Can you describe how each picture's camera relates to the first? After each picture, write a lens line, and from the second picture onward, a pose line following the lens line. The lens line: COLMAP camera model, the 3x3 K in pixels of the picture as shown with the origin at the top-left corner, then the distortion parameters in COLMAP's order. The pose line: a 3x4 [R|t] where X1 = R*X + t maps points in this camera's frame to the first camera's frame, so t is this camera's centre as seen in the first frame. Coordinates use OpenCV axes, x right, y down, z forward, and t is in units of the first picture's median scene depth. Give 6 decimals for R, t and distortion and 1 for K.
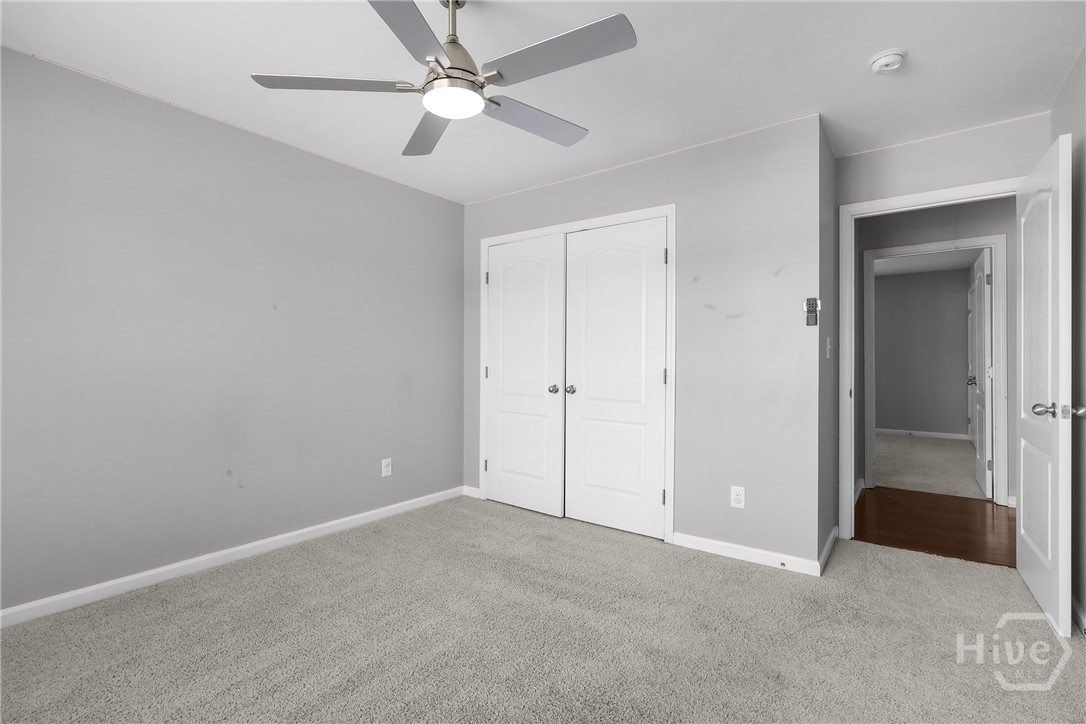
lens RADIAL K [[506.2, 0, 545.5], [0, 506.2, 361.0], [0, 0, 1]] dist [-0.002096, -0.000348]
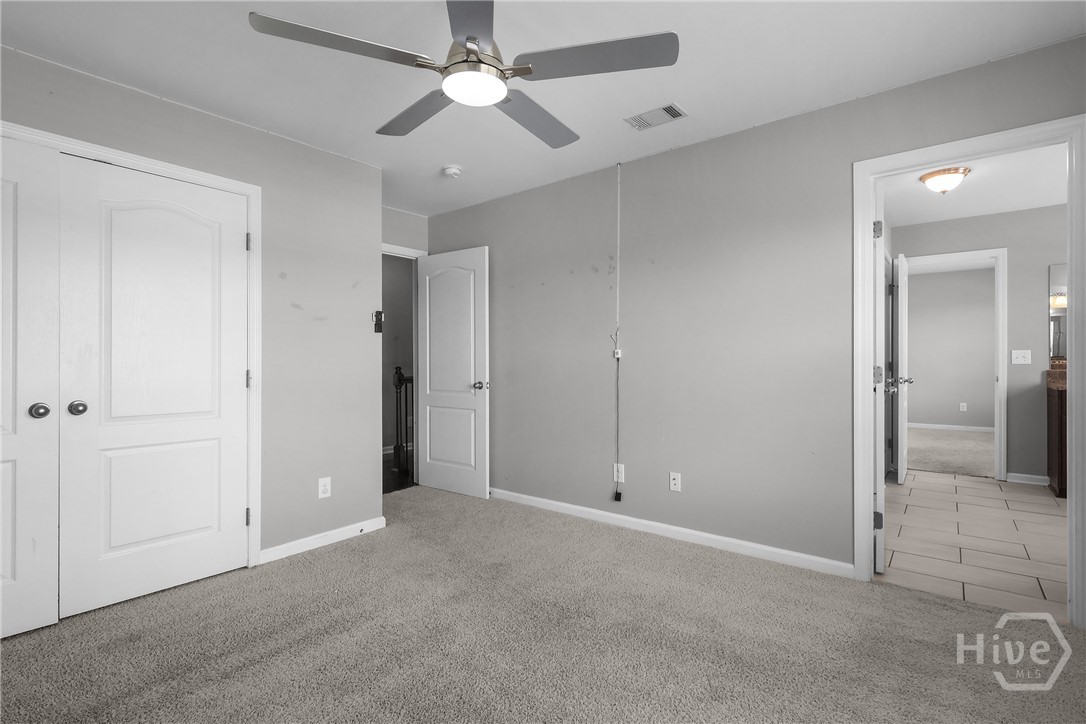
lens RADIAL K [[506.2, 0, 545.0], [0, 506.2, 359.8], [0, 0, 1]] dist [-0.002096, -0.000348]
pose [[0.040178, -0.001291, 0.999192, -0.668026], [0.004777, 0.999988, 0.001100, -0.000889], [-0.999181, 0.004729, 0.040184, 0.487486]]
